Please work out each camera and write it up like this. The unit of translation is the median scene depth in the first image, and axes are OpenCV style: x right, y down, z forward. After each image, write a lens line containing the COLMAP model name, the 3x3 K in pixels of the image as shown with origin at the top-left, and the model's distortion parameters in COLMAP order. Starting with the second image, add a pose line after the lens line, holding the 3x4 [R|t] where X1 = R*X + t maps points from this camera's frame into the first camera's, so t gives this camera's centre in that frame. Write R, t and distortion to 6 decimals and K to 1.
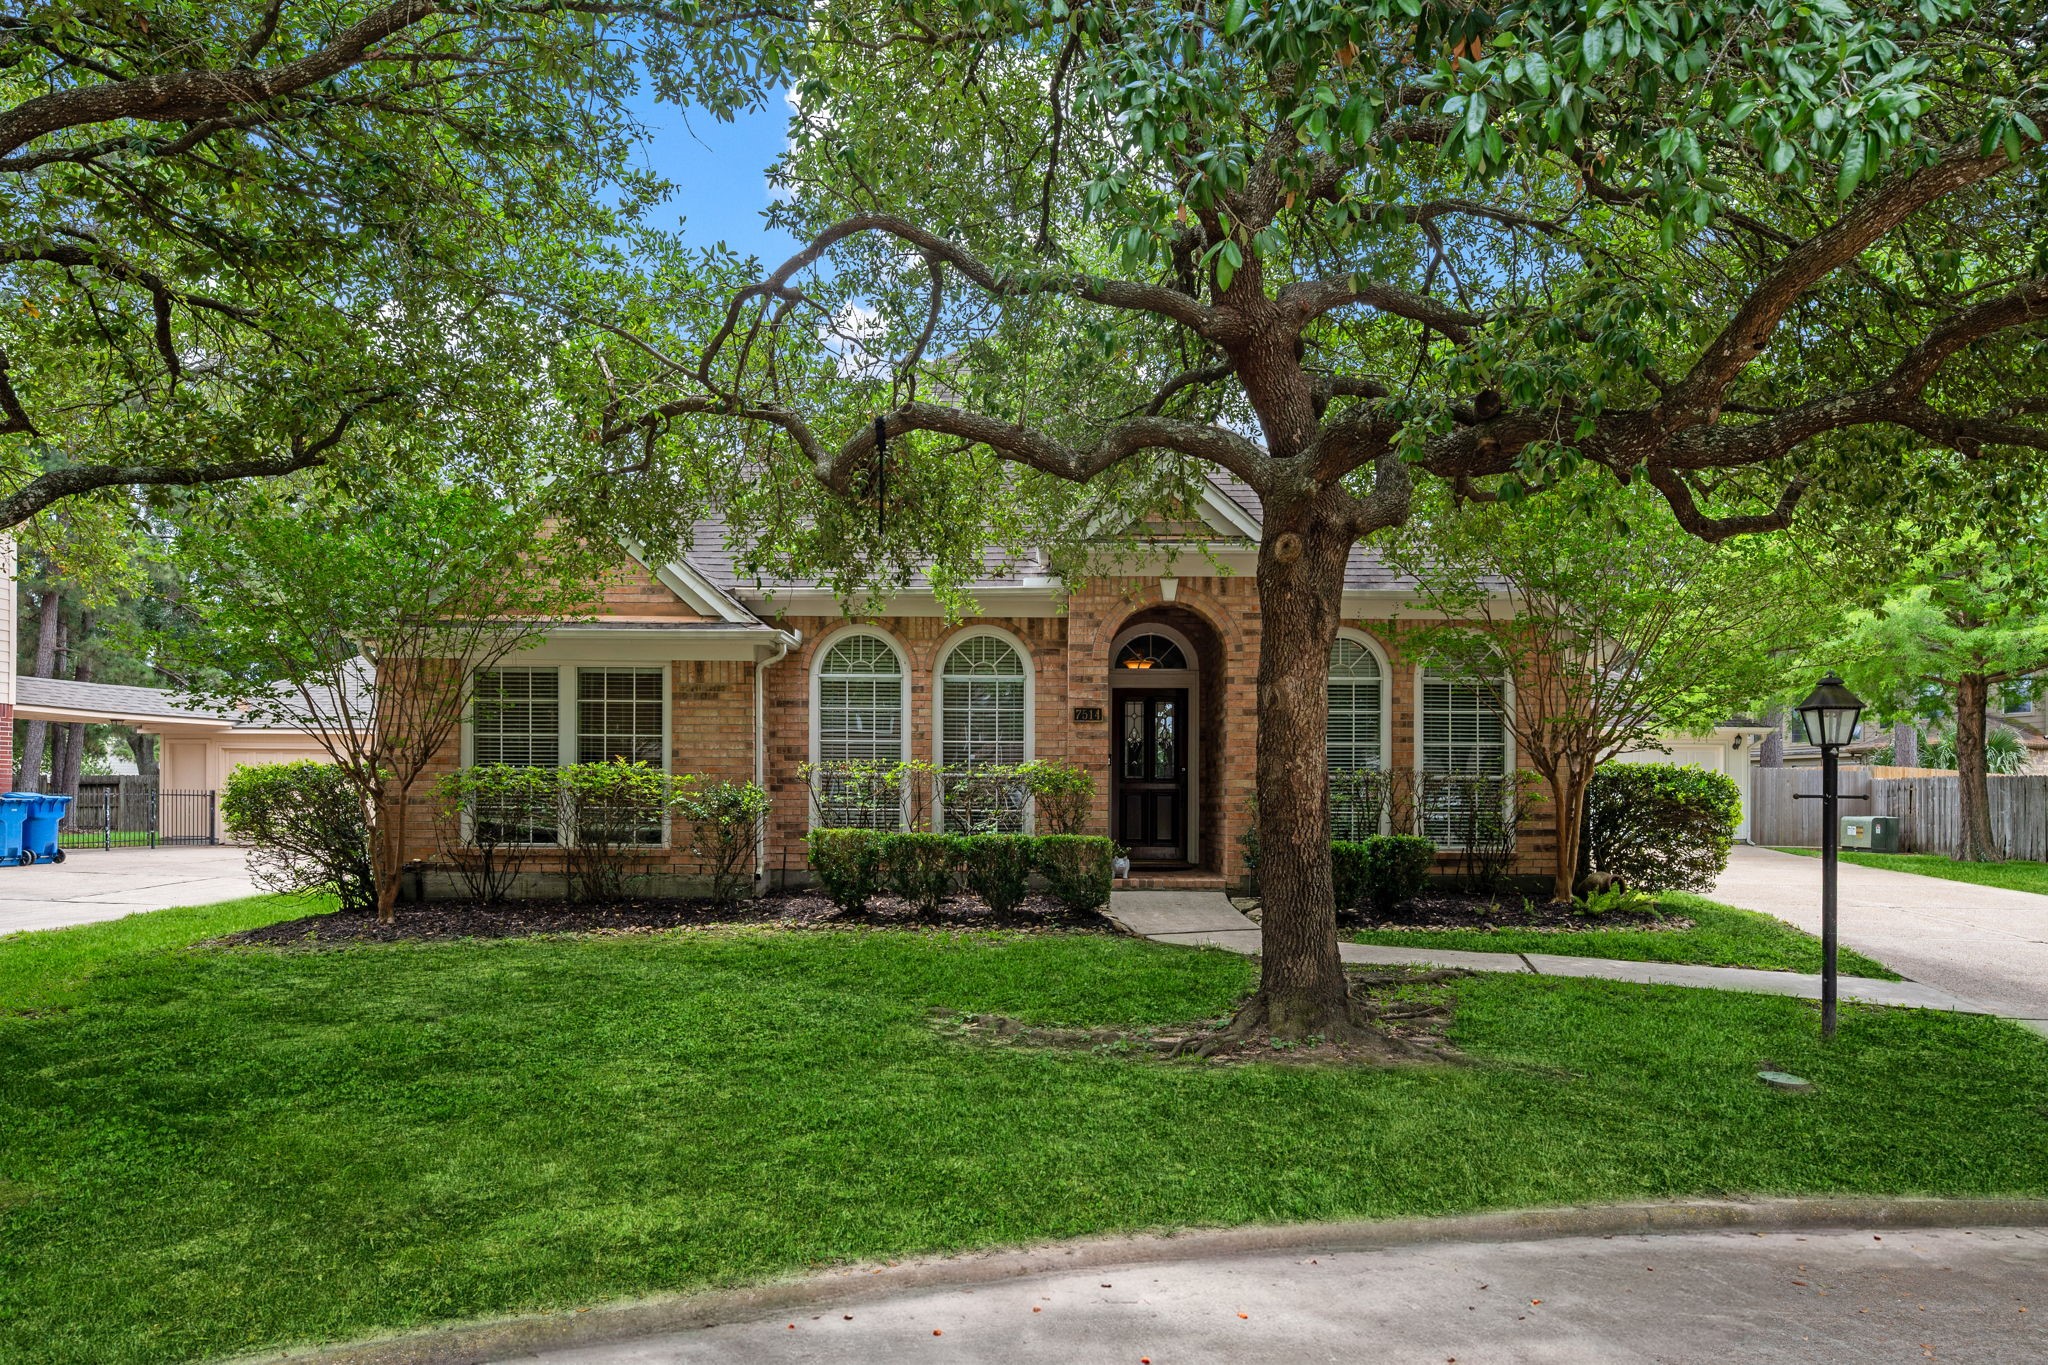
lens RADIAL K [[861.1, 0, 1026.0], [0, 861.1, 673.6], [0, 0, 1]] dist [-0.000478, -0.000099]
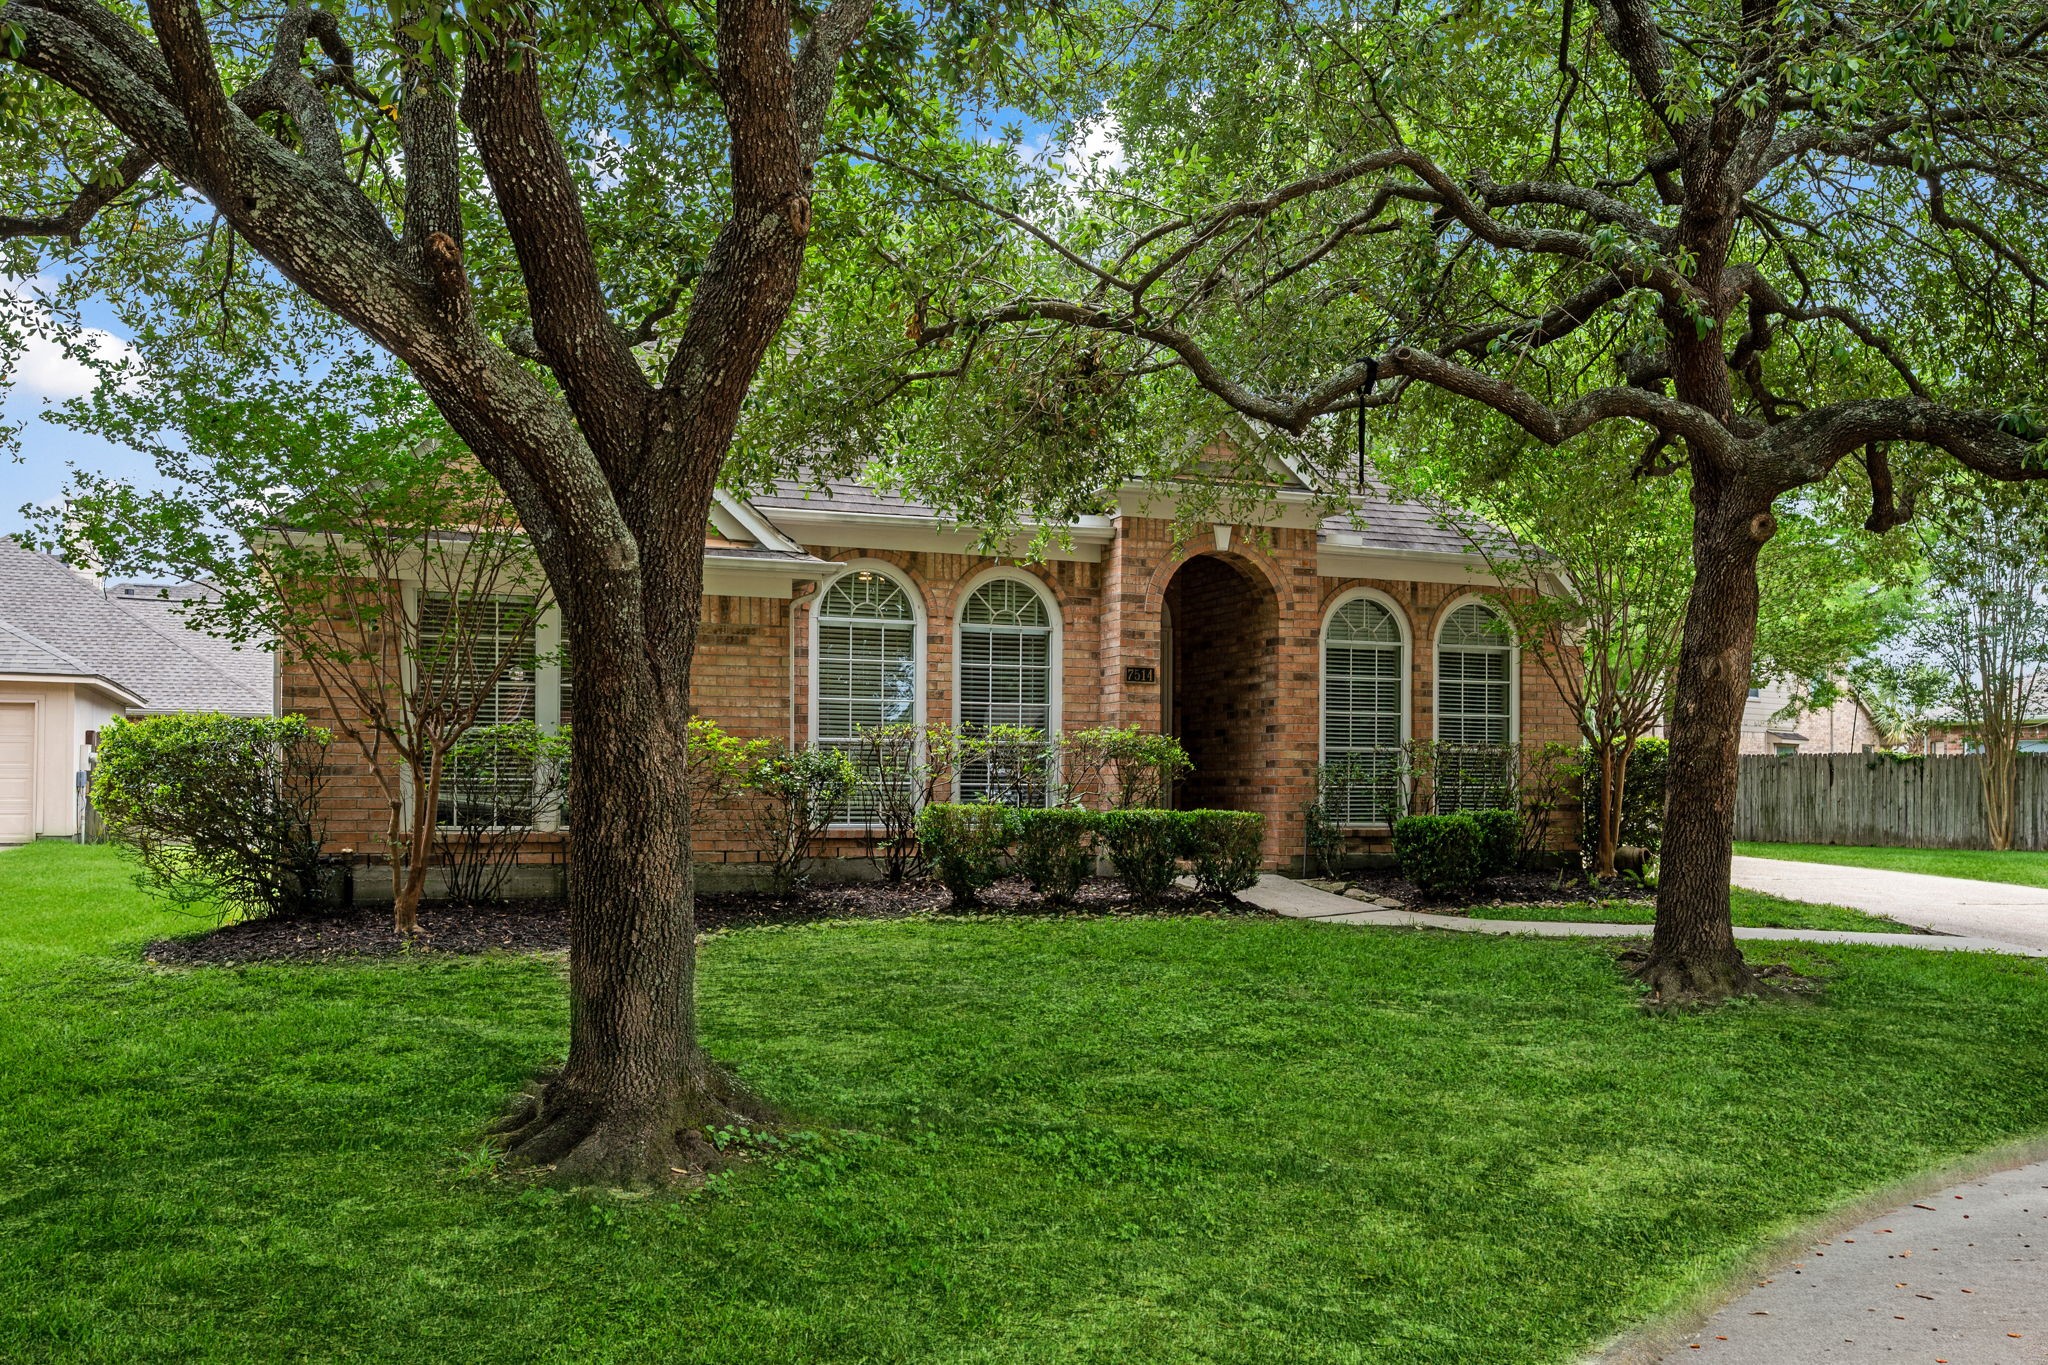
lens RADIAL K [[1041.4, 0, 1024.1], [0, 1041.4, 620.3], [0, 0, 1]] dist [0.002231, 0.000292]
pose [[0.969723, 0.038190, 0.241201, -0.297072], [-0.037688, 0.999267, -0.006696, 0.003265], [-0.241280, -0.002597, 0.970452, -0.004317]]
